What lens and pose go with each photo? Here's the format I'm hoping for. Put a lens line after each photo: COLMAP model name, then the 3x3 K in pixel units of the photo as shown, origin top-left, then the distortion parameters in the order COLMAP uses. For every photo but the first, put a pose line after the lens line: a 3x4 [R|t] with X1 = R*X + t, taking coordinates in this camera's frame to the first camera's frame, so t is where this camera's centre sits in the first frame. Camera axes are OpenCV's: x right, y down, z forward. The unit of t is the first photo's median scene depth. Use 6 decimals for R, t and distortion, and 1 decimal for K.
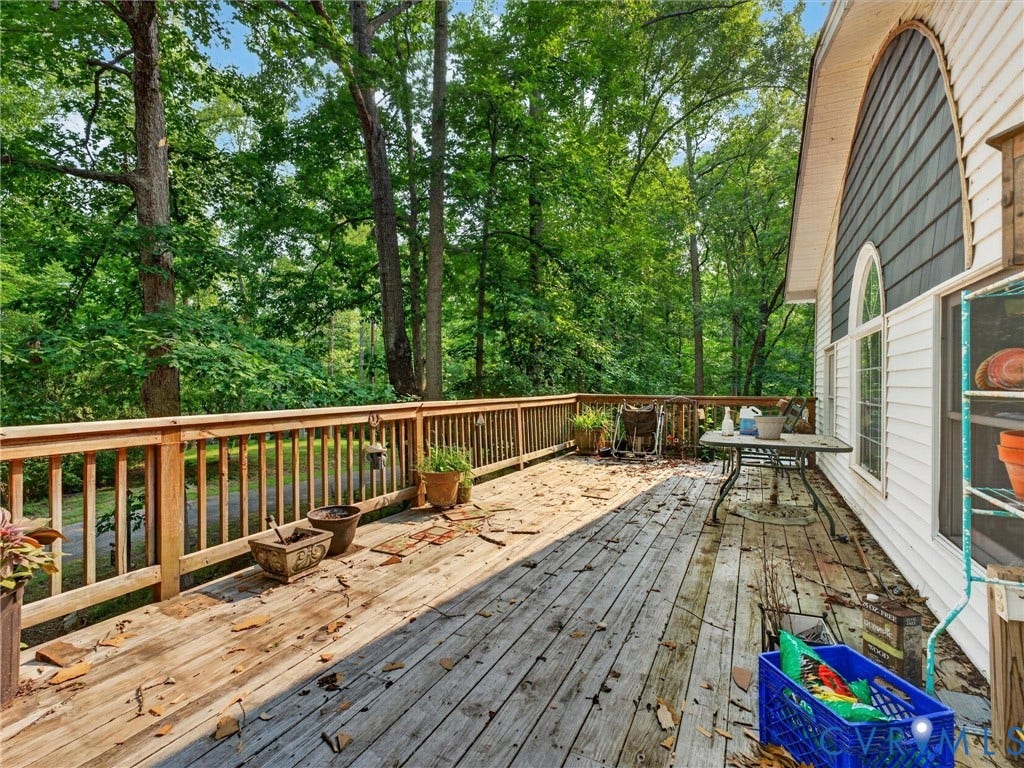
lens RADIAL K [[490.9, 0, 493.0], [0, 490.9, 384.1], [0, 0, 1]] dist [-0.000717, -0.000166]
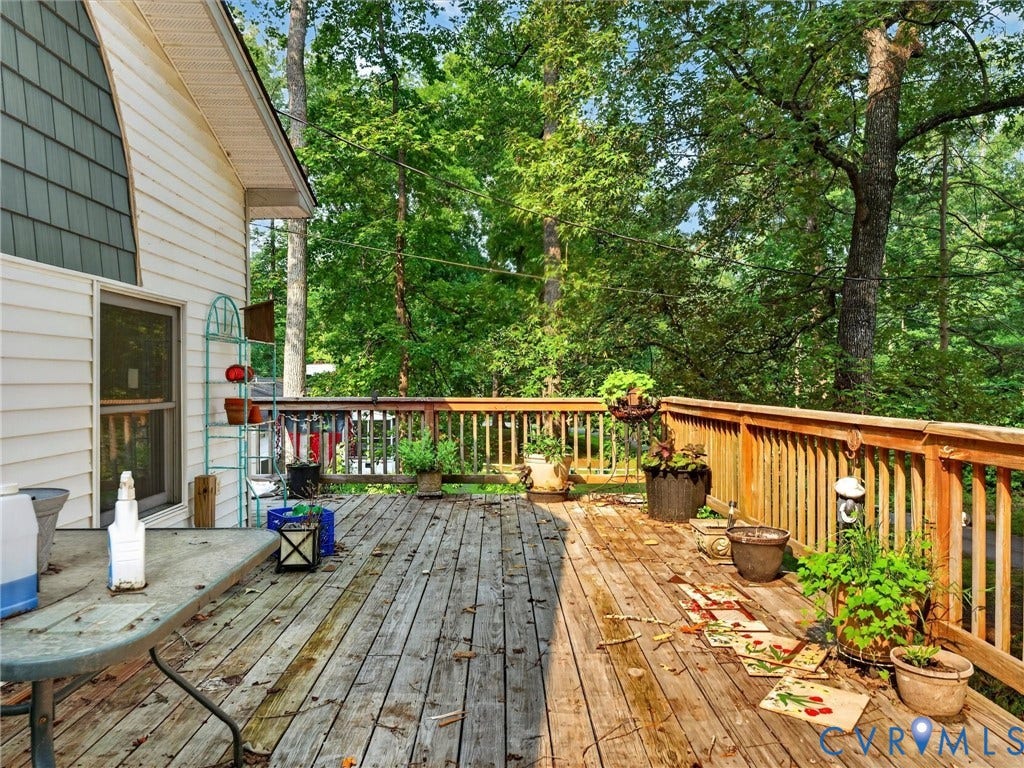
lens RADIAL K [[490.9, 0, 493.0], [0, 490.9, 384.1], [0, 0, 1]] dist [-0.000717, -0.000166]
pose [[-0.845684, 0.001732, -0.533681, 0.558234], [-0.004449, 0.999937, 0.010295, 0.001325], [0.533666, 0.011081, -0.845623, 1.606651]]
